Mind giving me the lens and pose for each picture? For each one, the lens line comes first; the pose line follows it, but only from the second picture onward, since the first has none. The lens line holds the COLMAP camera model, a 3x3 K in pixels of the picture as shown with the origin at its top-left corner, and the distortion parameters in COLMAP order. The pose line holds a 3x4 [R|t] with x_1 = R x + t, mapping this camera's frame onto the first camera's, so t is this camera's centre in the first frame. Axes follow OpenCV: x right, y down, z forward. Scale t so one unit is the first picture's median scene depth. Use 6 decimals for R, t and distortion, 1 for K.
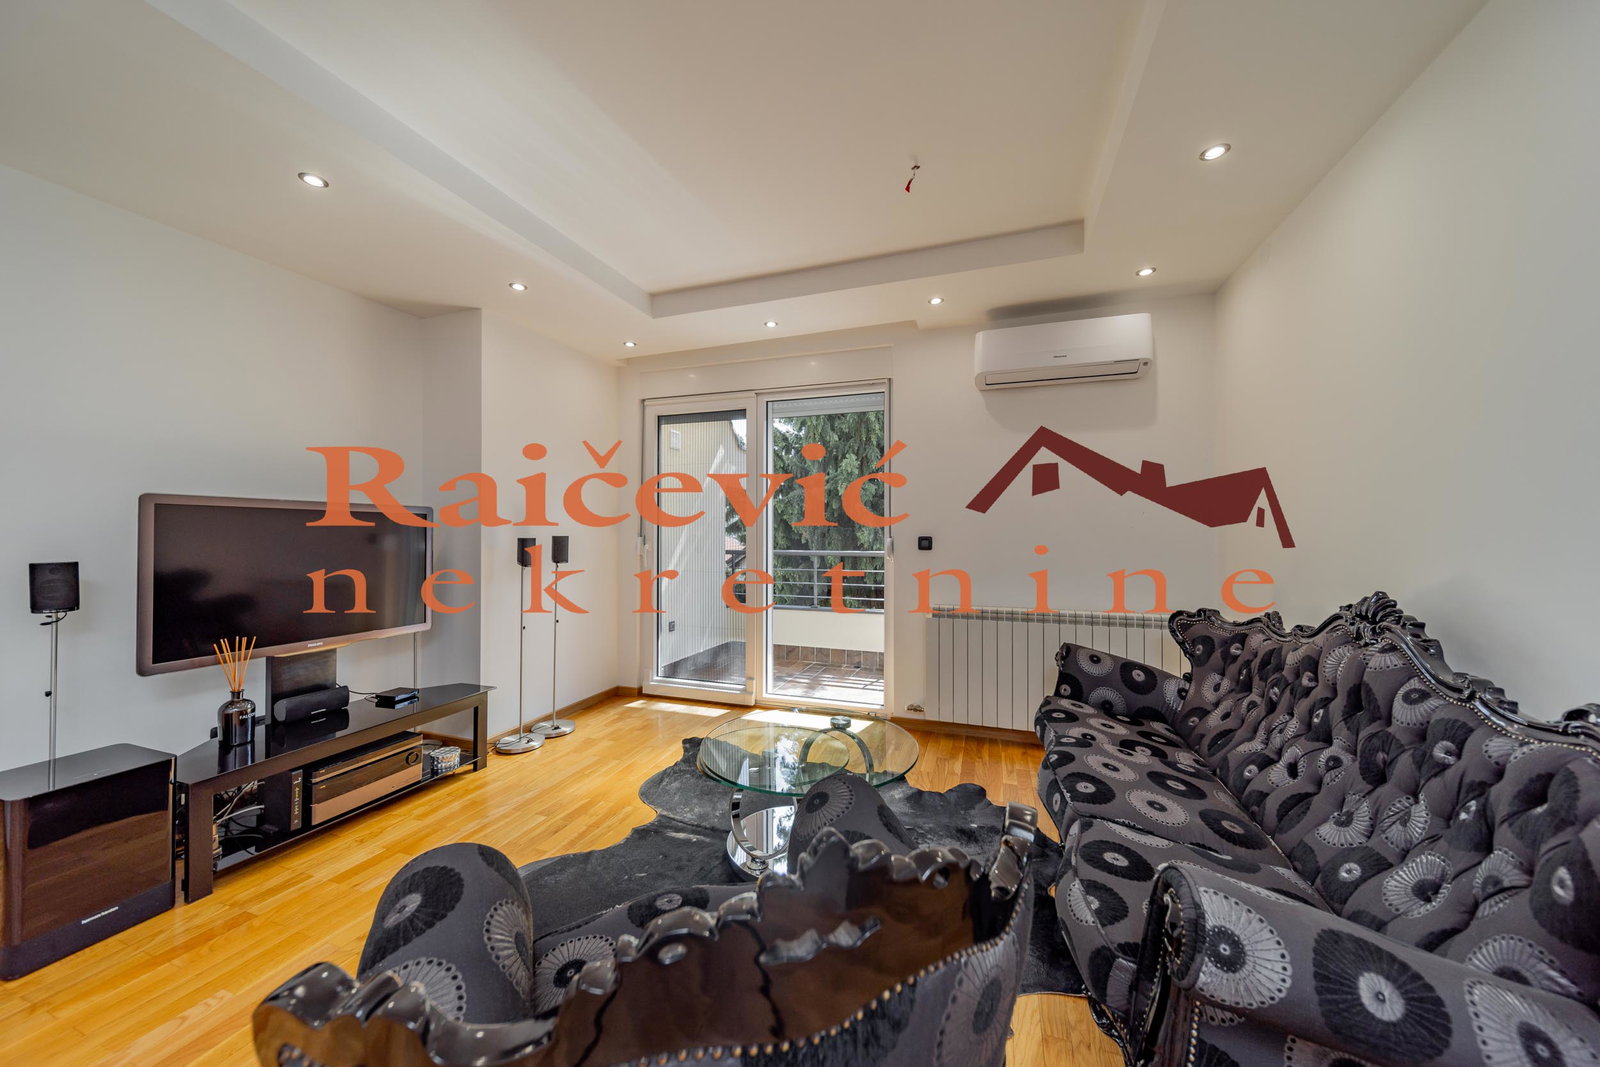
lens RADIAL K [[565.0, 0, 790.7], [0, 565.0, 525.7], [0, 0, 1]] dist [0.003460, 0.000032]
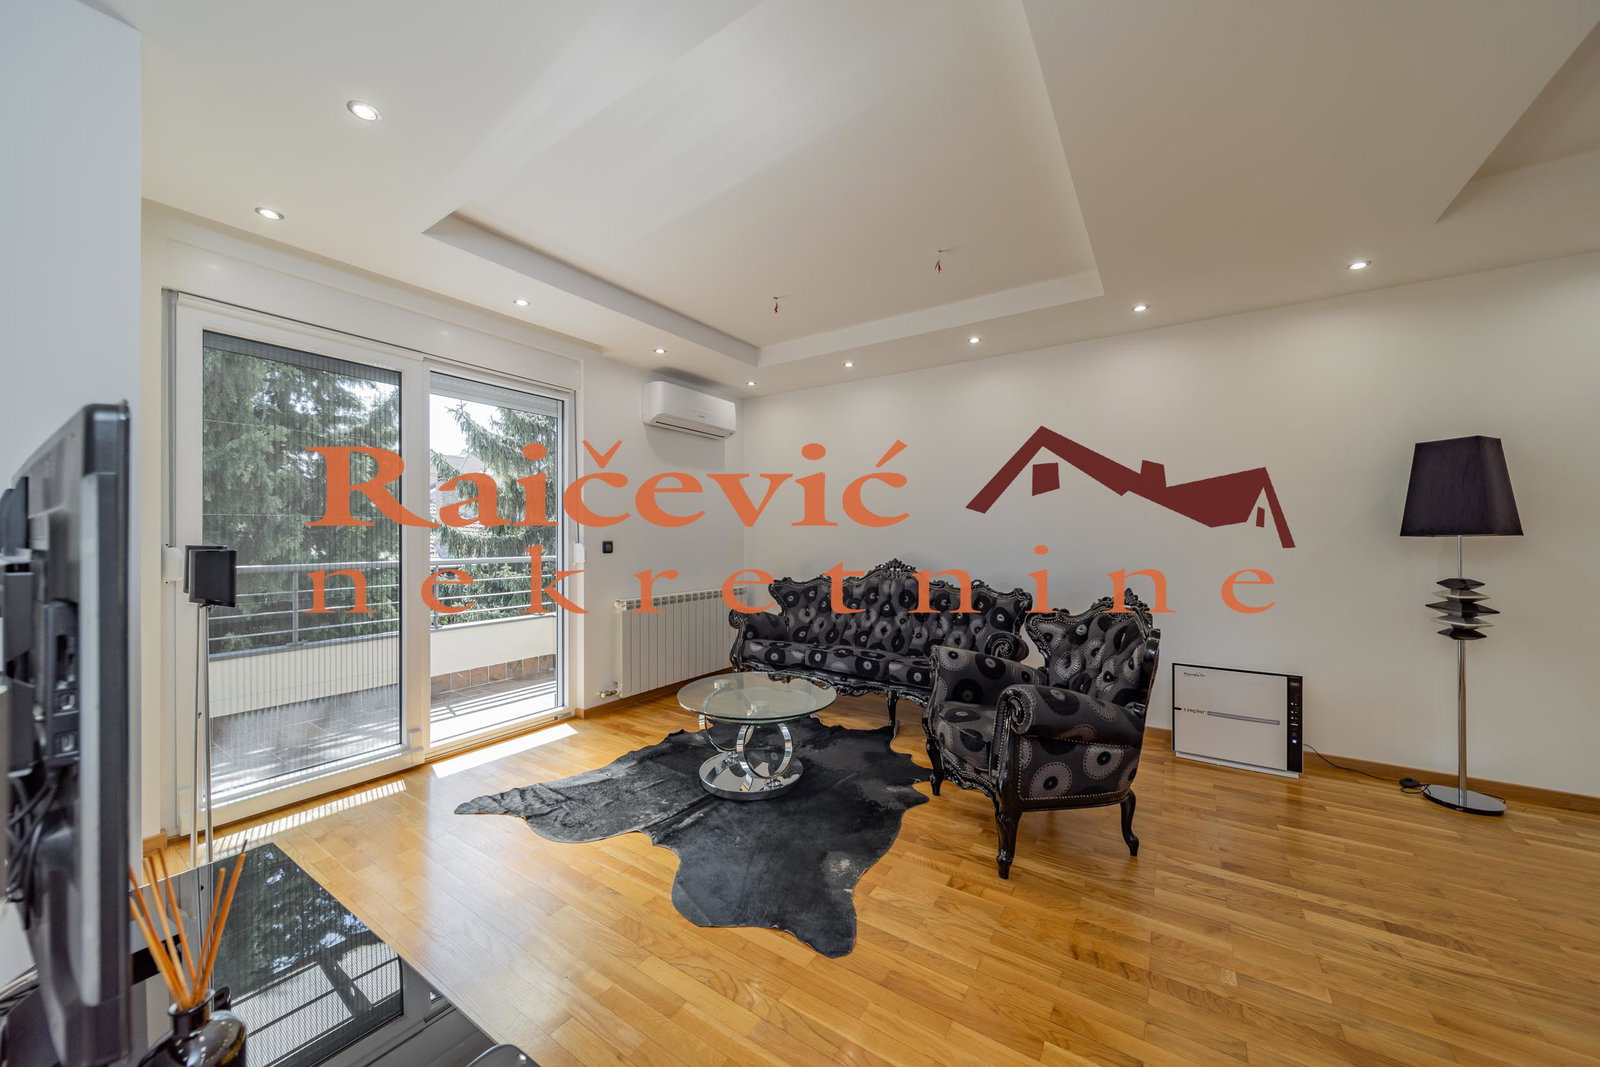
lens RADIAL K [[565.0, 0, 795.5], [0, 565.0, 539.5], [0, 0, 1]] dist [0.003460, 0.000032]
pose [[0.232981, -0.004430, 0.972471, -0.813140], [-0.010967, 0.999914, 0.007183, 0.003891], [-0.972419, -0.012338, 0.232913, 0.385403]]
